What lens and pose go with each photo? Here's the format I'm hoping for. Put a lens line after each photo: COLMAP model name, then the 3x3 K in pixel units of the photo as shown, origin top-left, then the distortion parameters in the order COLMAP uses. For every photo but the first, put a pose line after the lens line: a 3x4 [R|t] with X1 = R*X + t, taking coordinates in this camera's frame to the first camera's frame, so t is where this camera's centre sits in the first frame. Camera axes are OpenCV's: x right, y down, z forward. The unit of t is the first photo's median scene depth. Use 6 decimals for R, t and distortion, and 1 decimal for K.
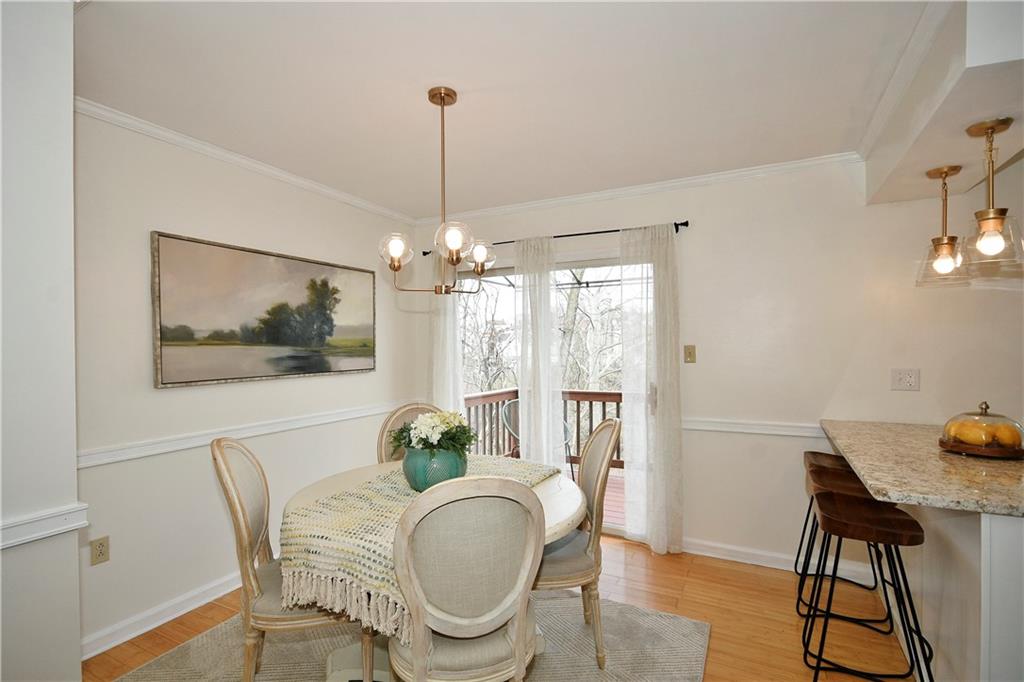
lens RADIAL K [[487.2, 0, 506.8], [0, 487.2, 342.5], [0, 0, 1]] dist [0.000475, 0.000583]
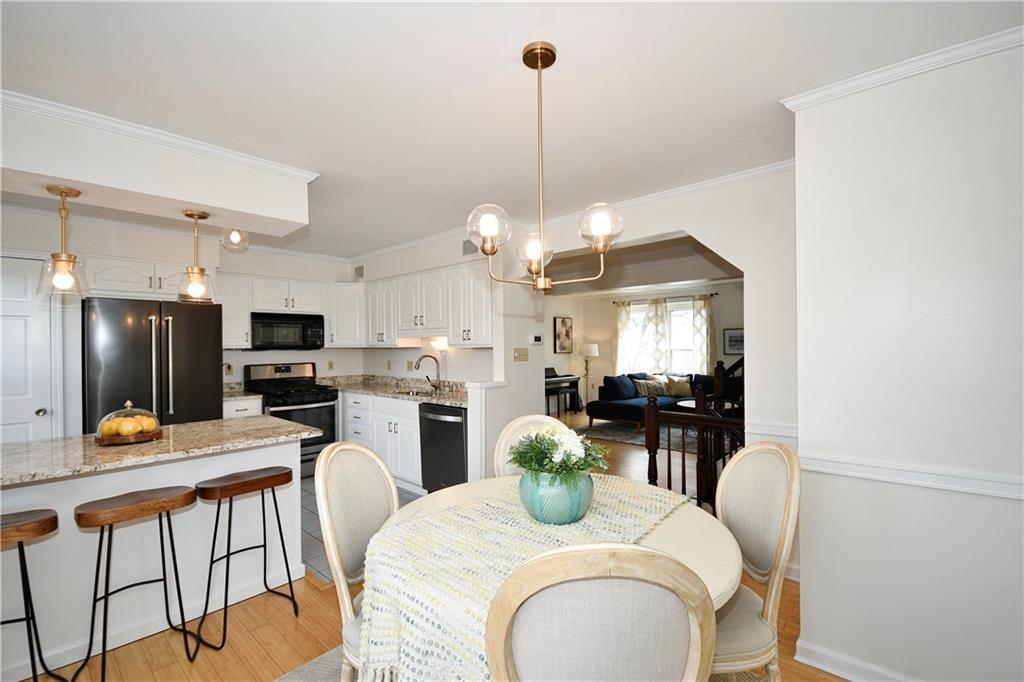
lens RADIAL K [[455.7, 0, 519.0], [0, 455.7, 344.4], [0, 0, 1]] dist [-0.008442, 0.000068]
pose [[-0.968262, 0.018070, 0.249282, -0.209460], [0.017134, 0.999836, -0.005925, -0.001785], [-0.249348, -0.001466, -0.968413, 1.261415]]
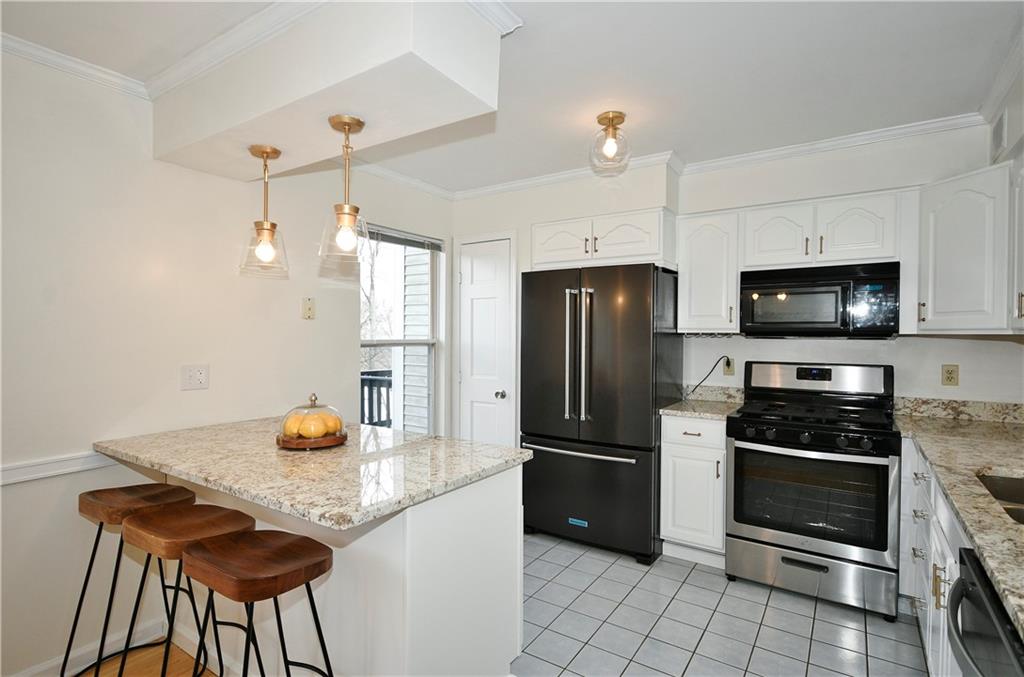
lens RADIAL K [[513.8, 0, 493.6], [0, 513.8, 344.4], [0, 0, 1]] dist [0.013342, 0.000348]
pose [[0.125405, -0.009811, 0.992057, -0.024020], [-0.009104, 0.999898, 0.011039, 0.002292], [-0.992064, -0.010416, 0.125303, 0.330118]]
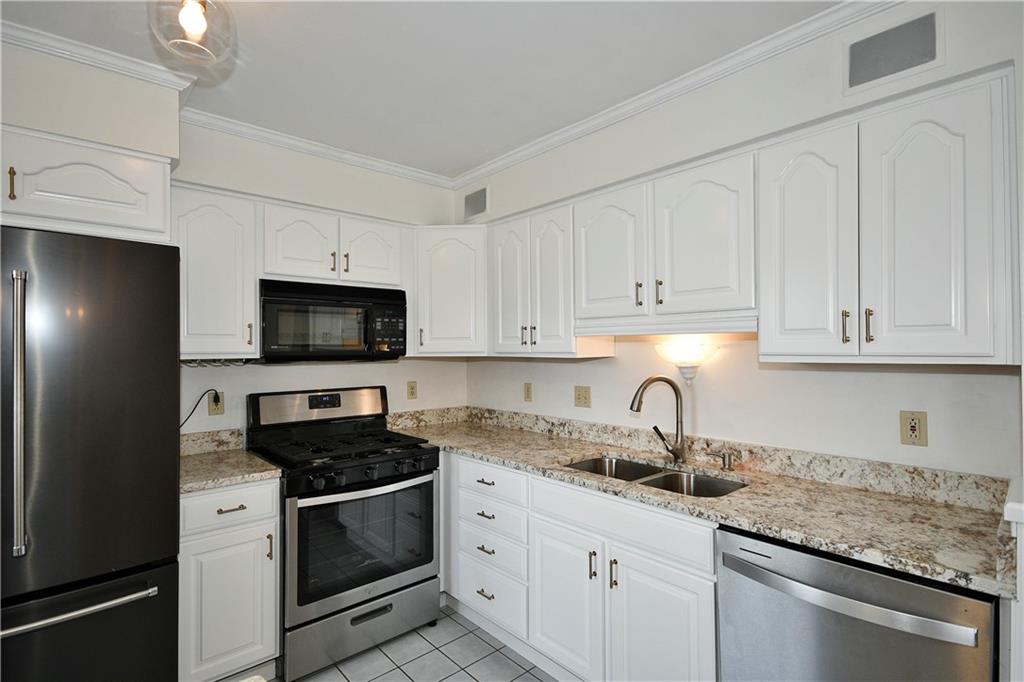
lens RADIAL K [[507.8, 0, 512.3], [0, 507.8, 345.0], [0, 0, 1]] dist [0.016759, -0.000278]
pose [[-0.934600, 0.016889, 0.355299, 0.428859], [0.013218, 0.999831, -0.012757, -0.019437], [-0.355455, -0.007226, -0.934666, 0.573424]]
